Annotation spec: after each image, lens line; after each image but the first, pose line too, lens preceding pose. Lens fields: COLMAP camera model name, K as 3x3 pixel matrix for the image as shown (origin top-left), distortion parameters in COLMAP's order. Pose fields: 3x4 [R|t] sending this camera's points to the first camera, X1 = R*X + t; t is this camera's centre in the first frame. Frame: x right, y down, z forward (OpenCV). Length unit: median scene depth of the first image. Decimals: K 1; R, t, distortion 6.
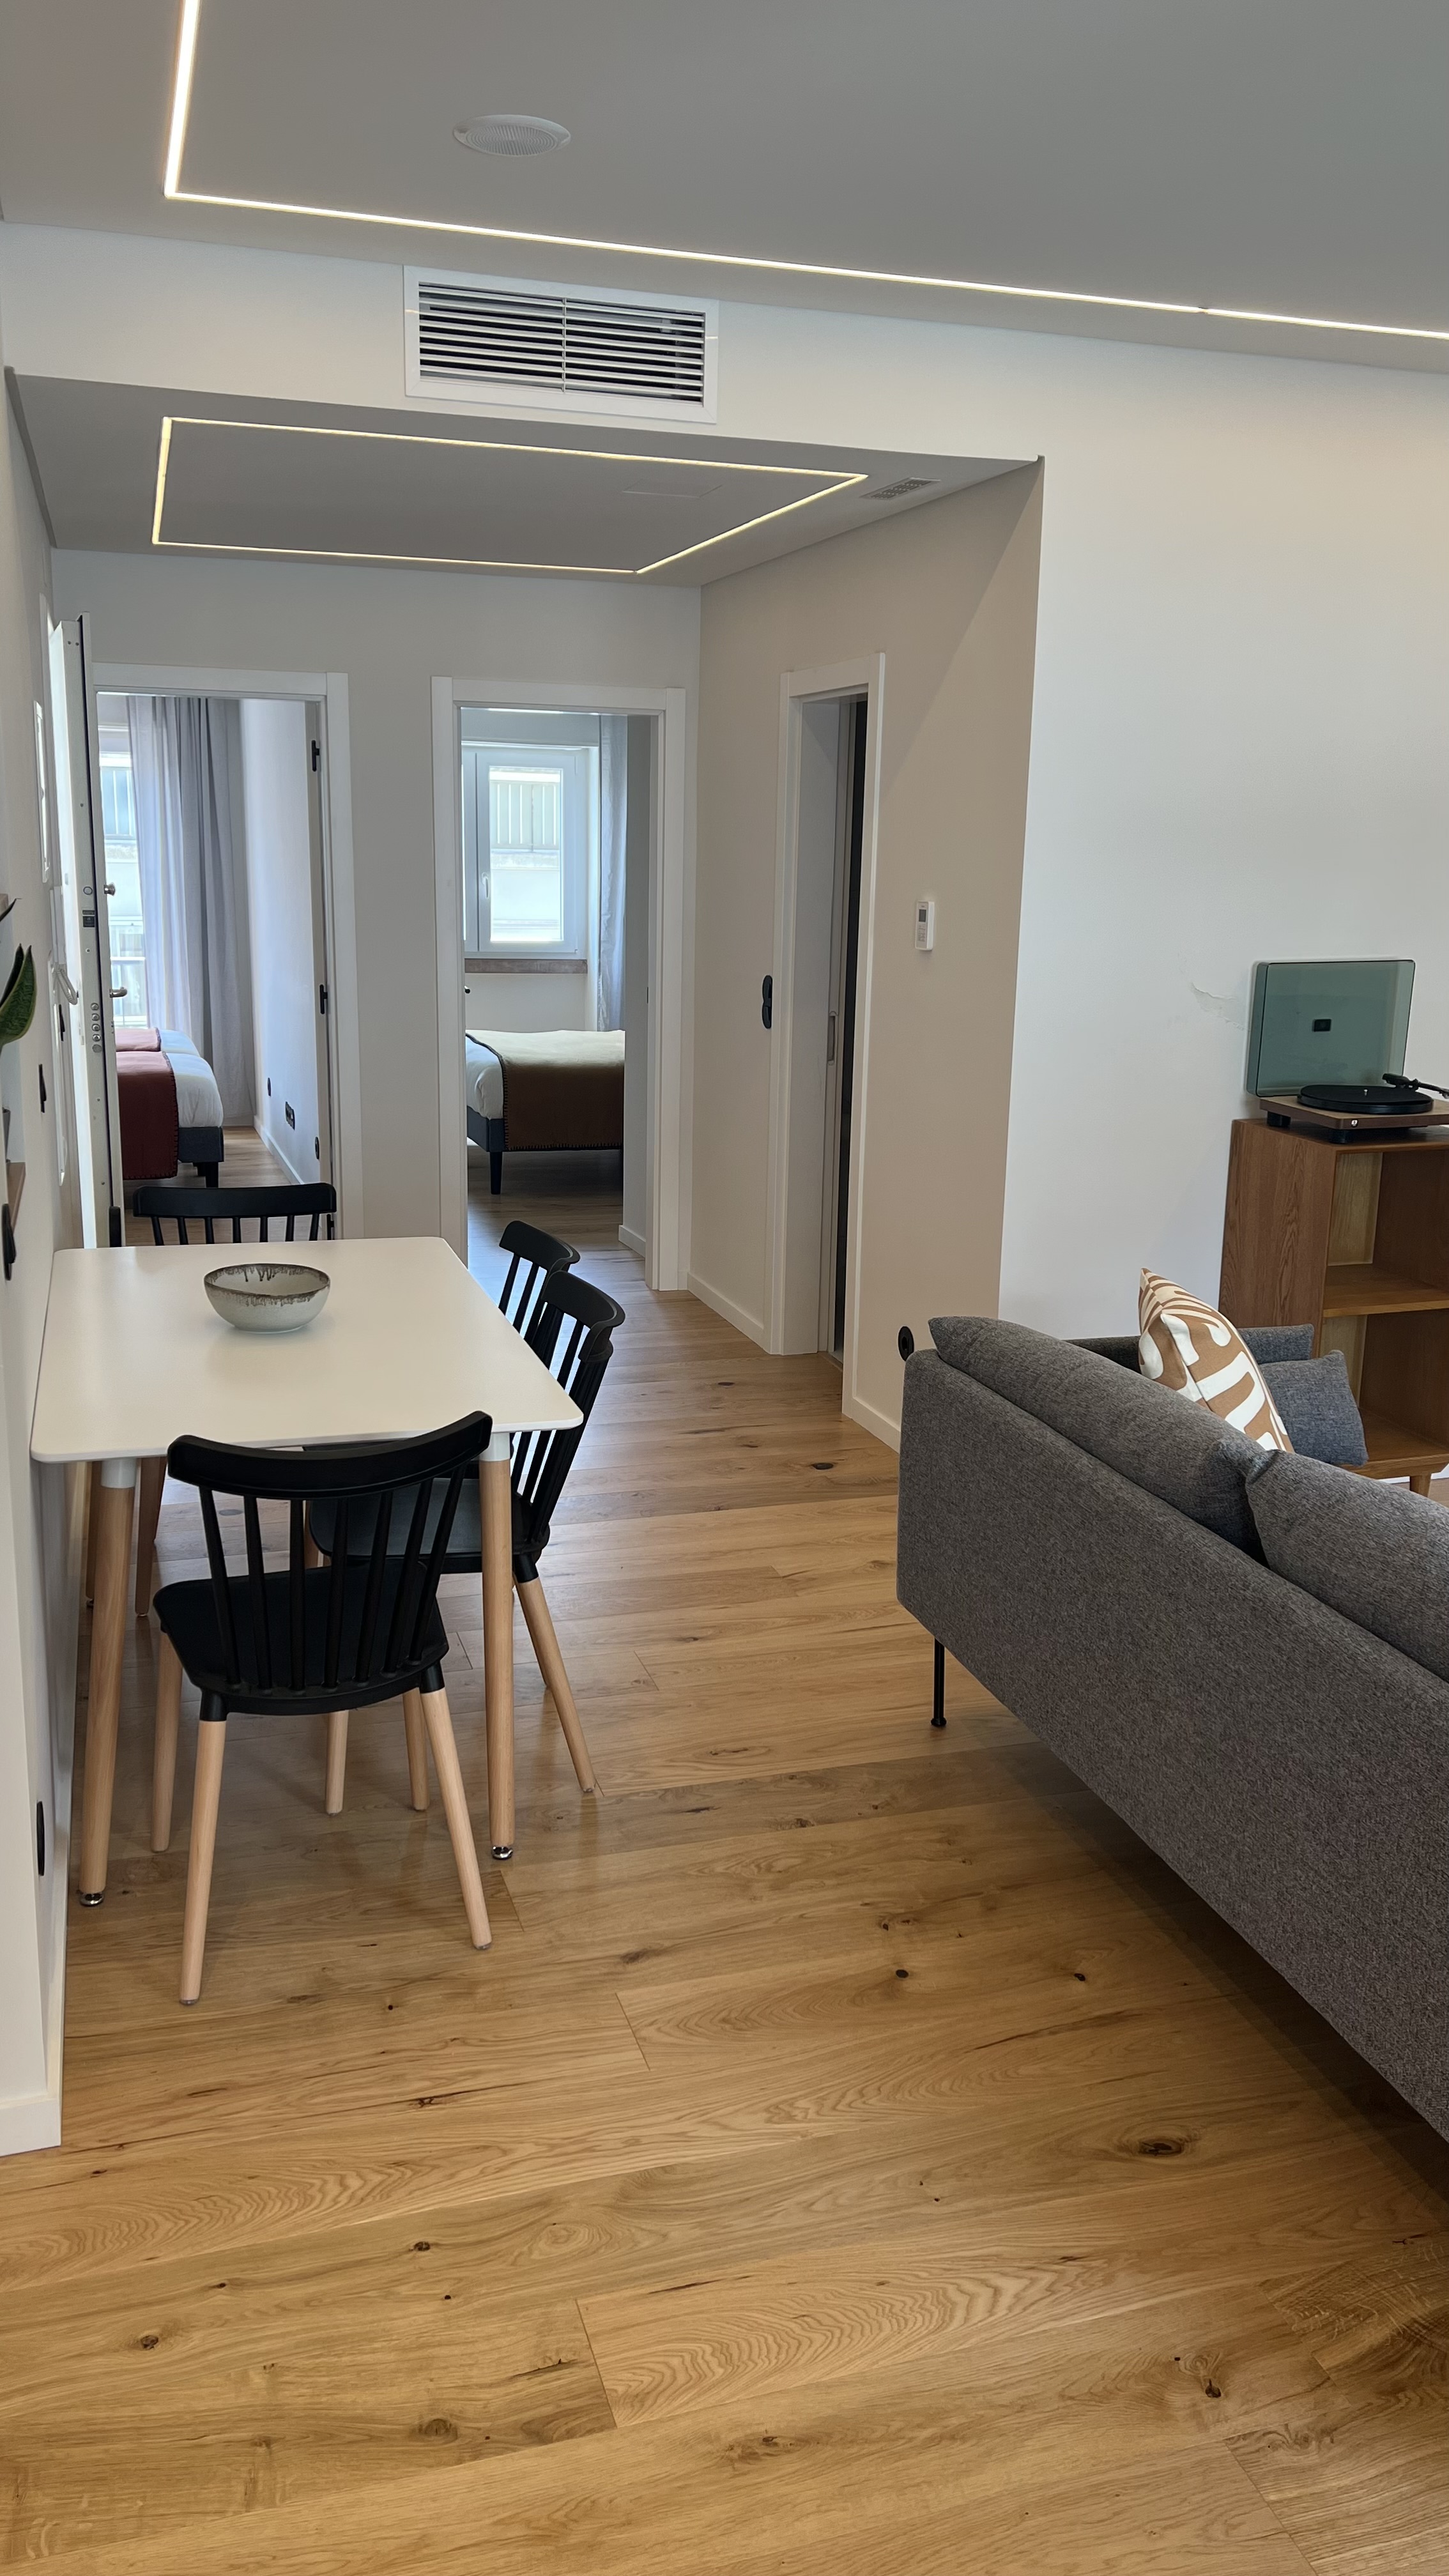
lens RADIAL K [[1923.5, 0, 722.3], [0, 1923.5, 1268.4], [0, 0, 1]] dist [0.061519, -0.067403]
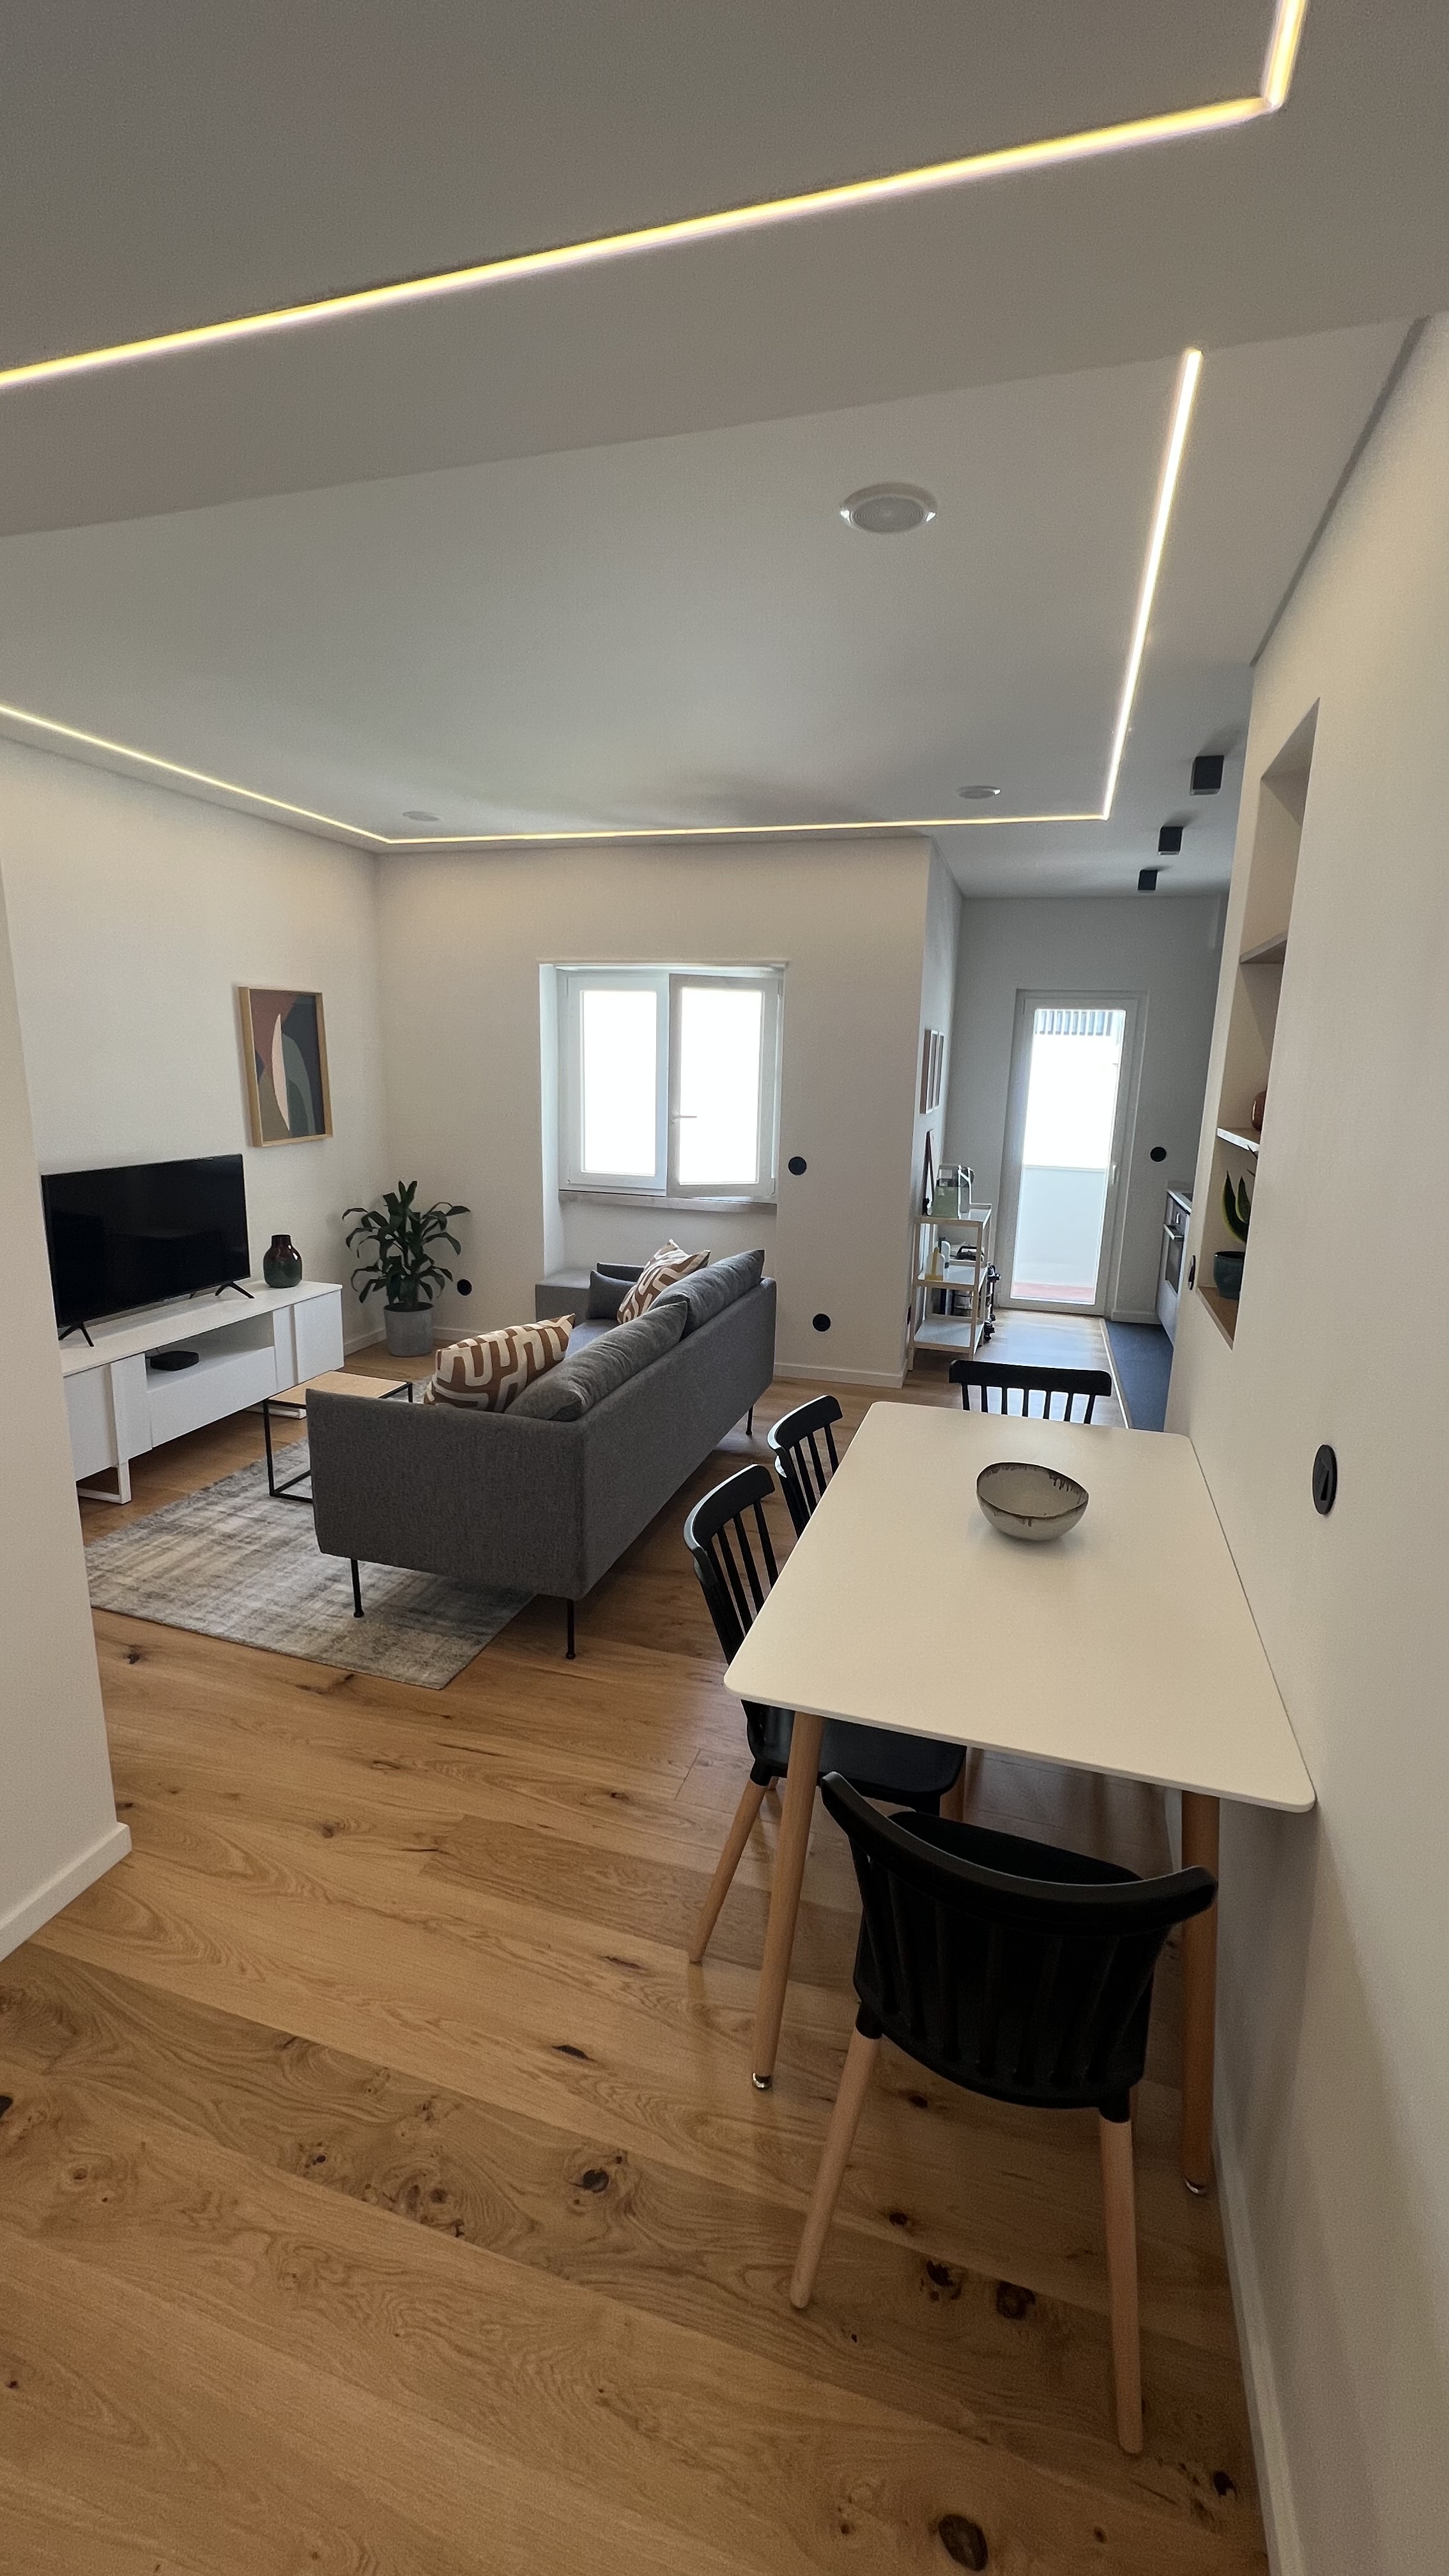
lens RADIAL K [[1028.8, 0, 729.7], [0, 1028.8, 1286.9], [0, 0, 1]] dist [-0.001095, 0.000572]
pose [[-0.822896, -0.166065, 0.543382, -0.467903], [0.083348, 0.910711, 0.404548, -0.421989], [-0.562045, 0.378191, -0.735579, 1.751382]]
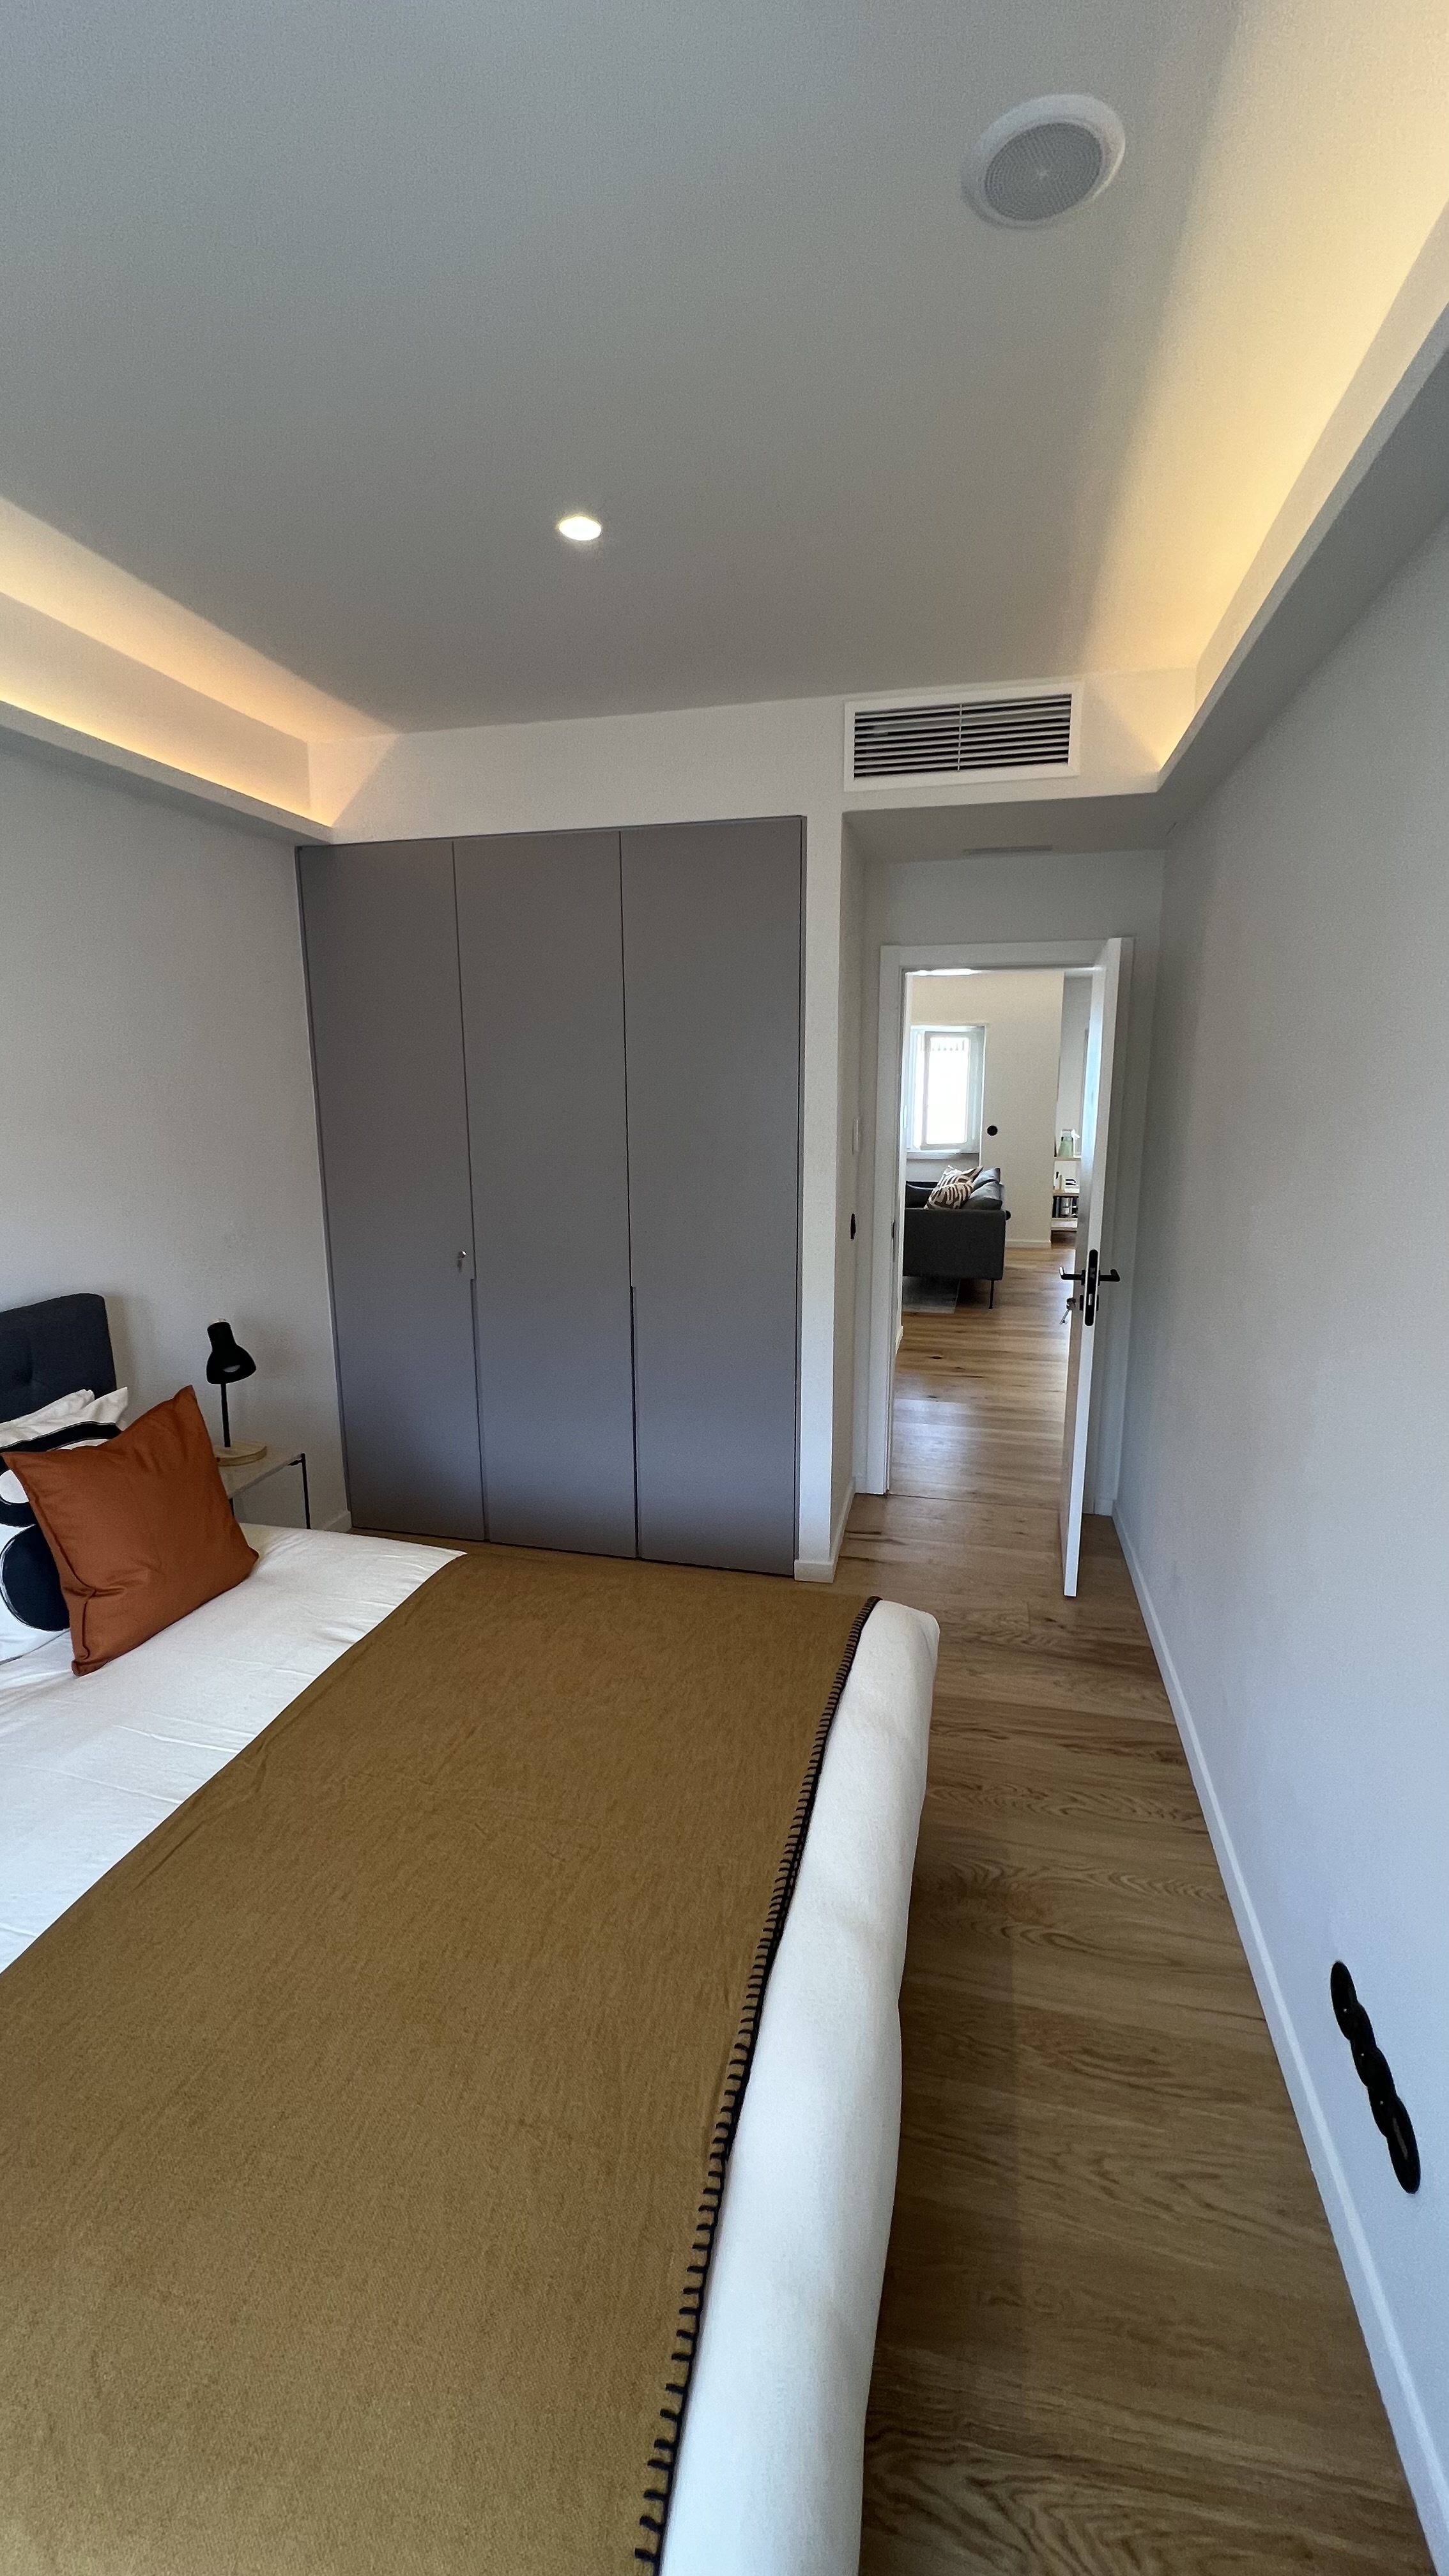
lens RADIAL K [[1028.8, 0, 730.9], [0, 1028.8, 1286.2], [0, 0, 1]] dist [-0.001095, 0.000572]
pose [[-0.865027, -0.121695, 0.486743, -0.512186], [0.095581, 0.912401, 0.397981, -0.840444], [-0.492537, 0.390787, -0.777620, 3.547612]]
